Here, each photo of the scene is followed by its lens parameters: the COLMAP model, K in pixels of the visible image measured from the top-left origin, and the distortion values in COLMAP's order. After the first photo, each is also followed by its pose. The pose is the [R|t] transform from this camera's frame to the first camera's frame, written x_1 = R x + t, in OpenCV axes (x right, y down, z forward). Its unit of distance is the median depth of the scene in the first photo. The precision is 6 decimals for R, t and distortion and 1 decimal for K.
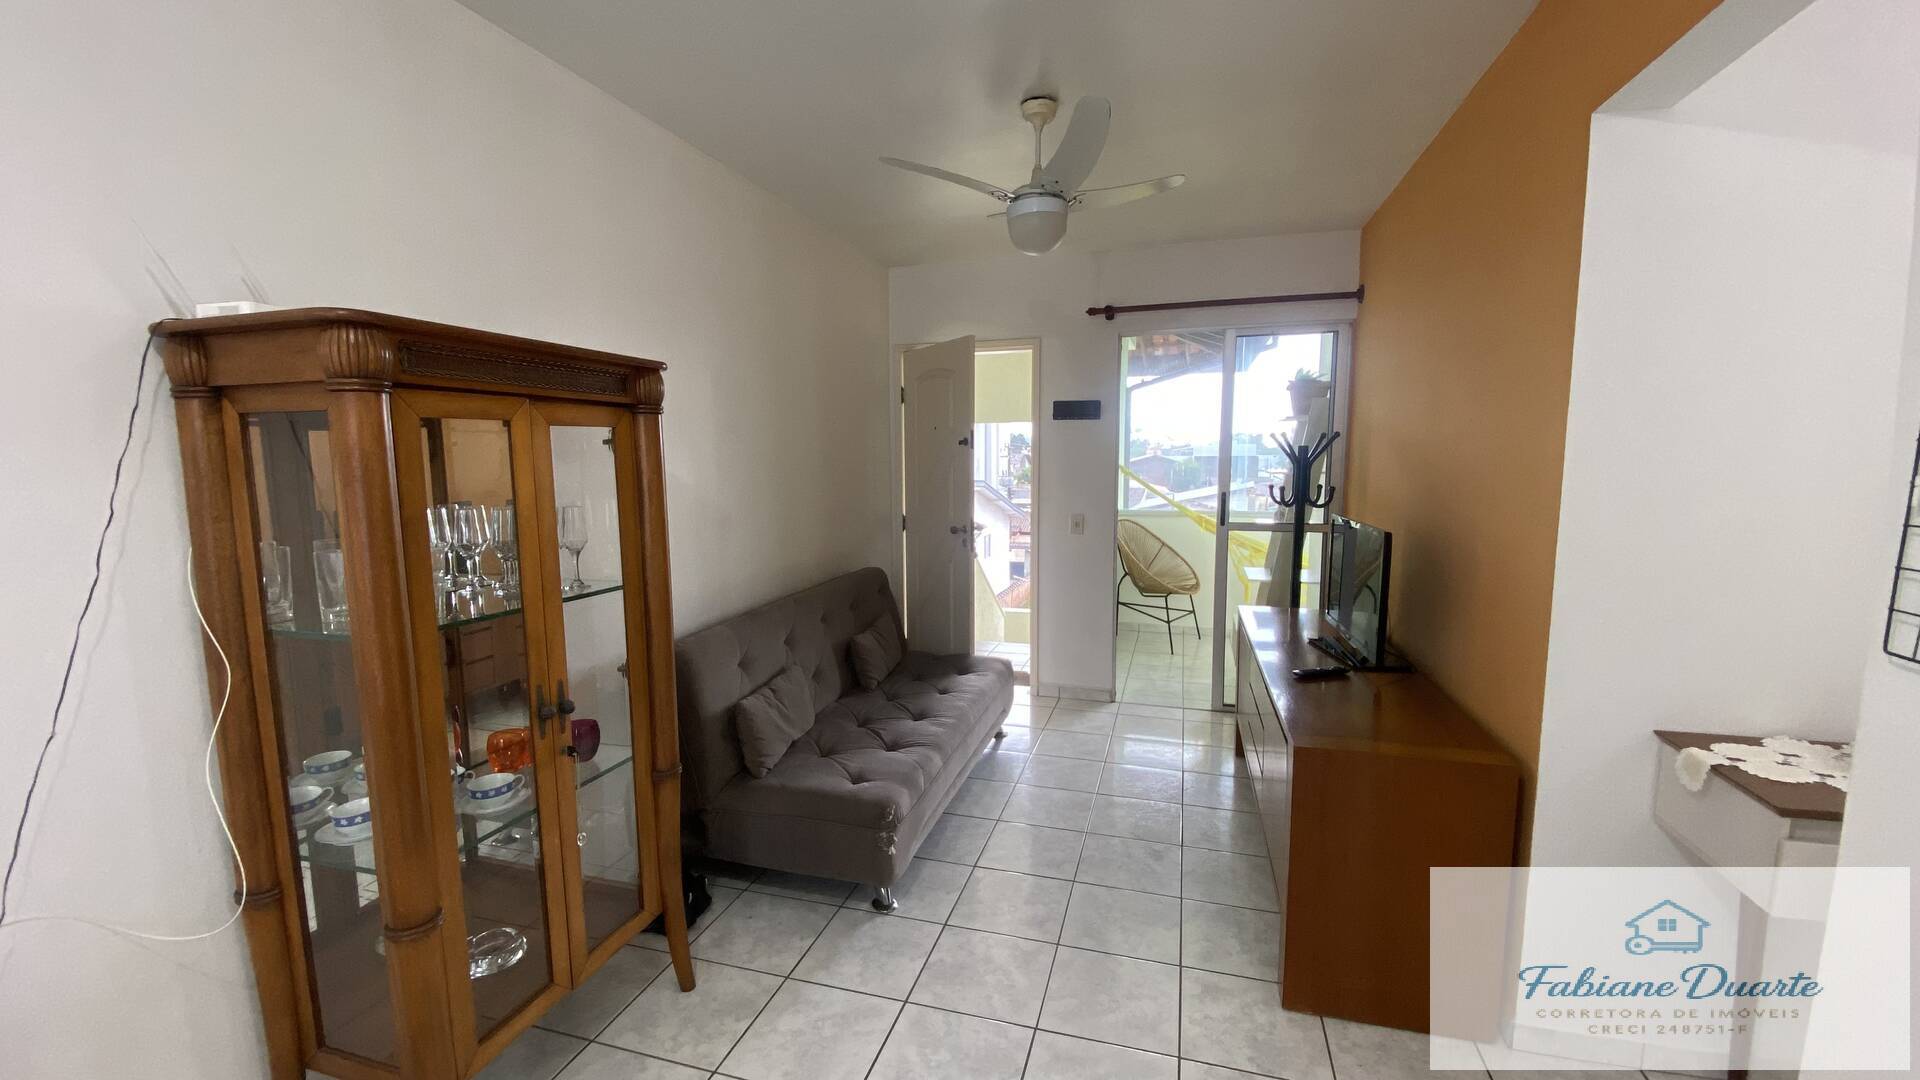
lens RADIAL K [[770.5, 0, 964.8], [0, 770.5, 530.9], [0, 0, 1]] dist [0.050792, -0.043226]
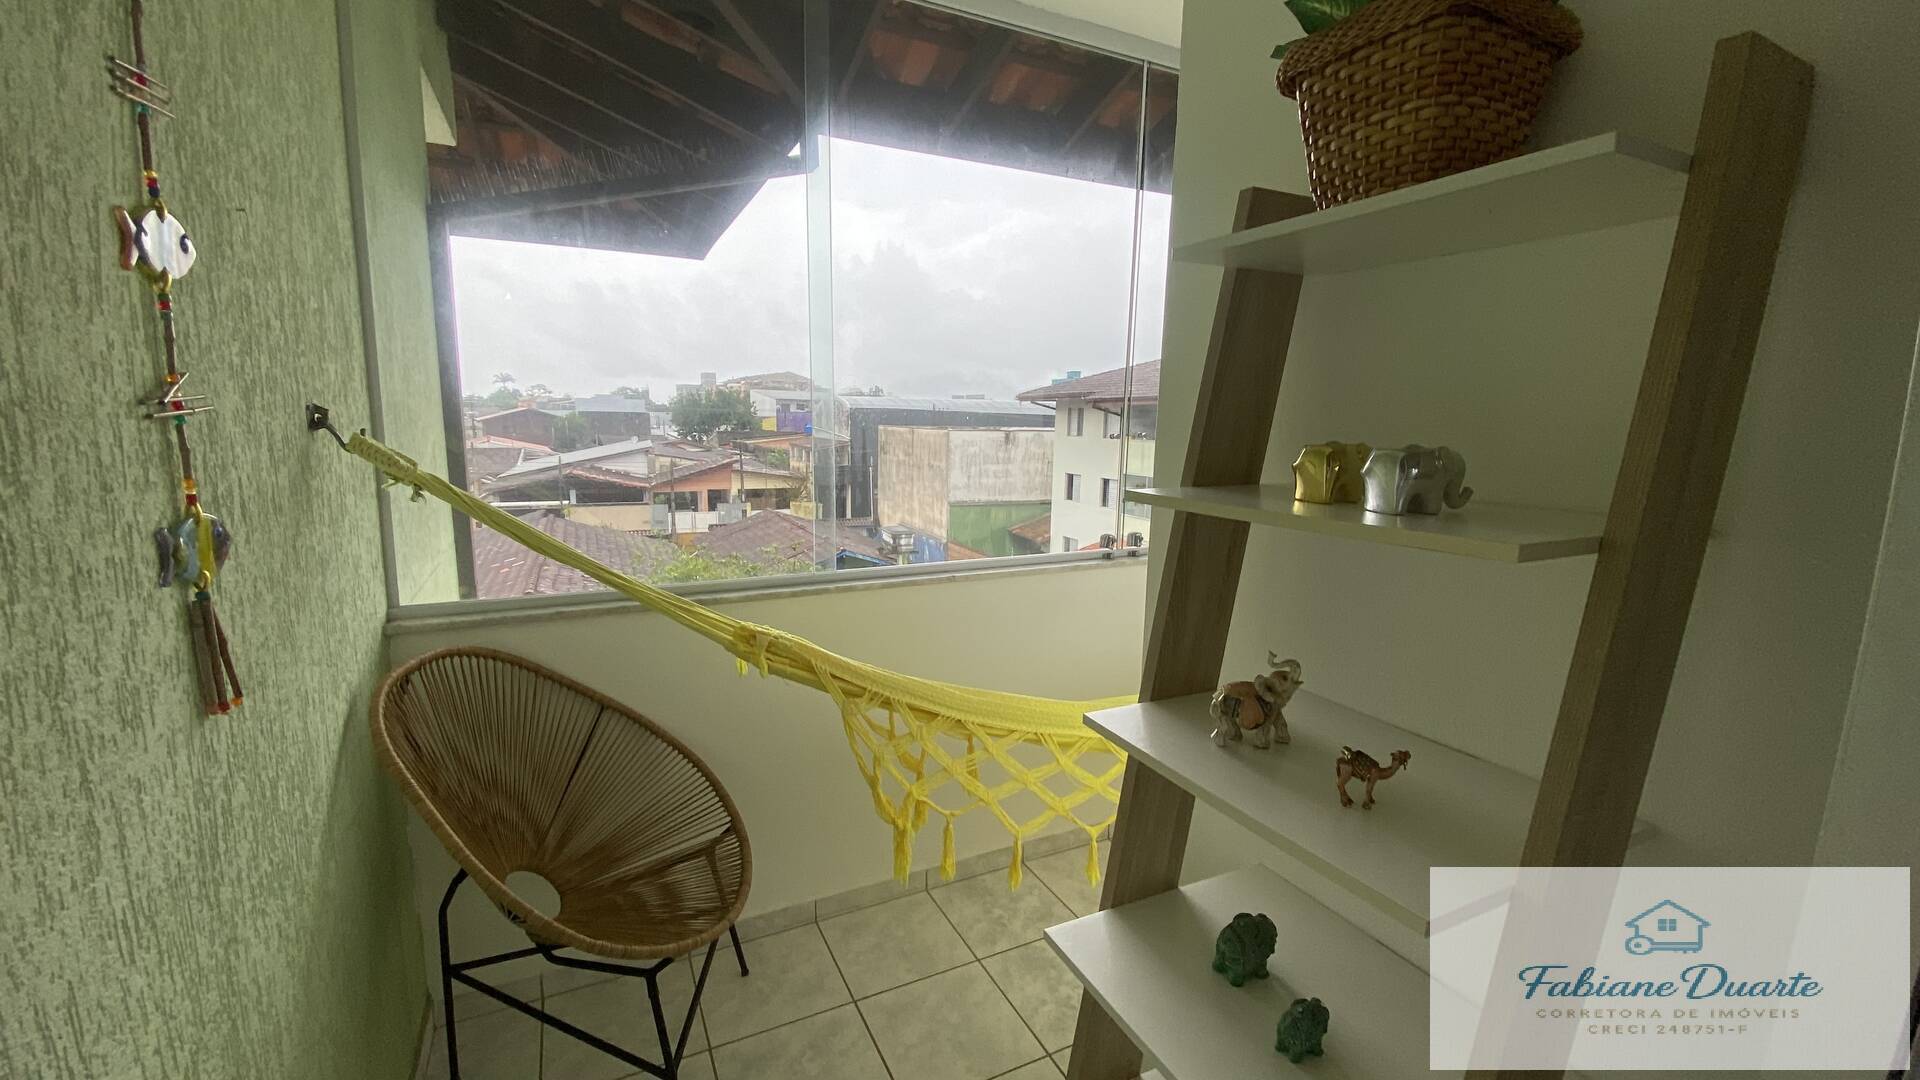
lens RADIAL K [[769.4, 0, 955.1], [0, 769.4, 532.6], [0, 0, 1]] dist [0.000067, -0.000093]
pose [[0.737027, -0.084062, 0.670615, 0.230499], [0.044936, 0.996134, 0.075479, -0.088534], [-0.674368, -0.025495, 0.737955, 0.974579]]
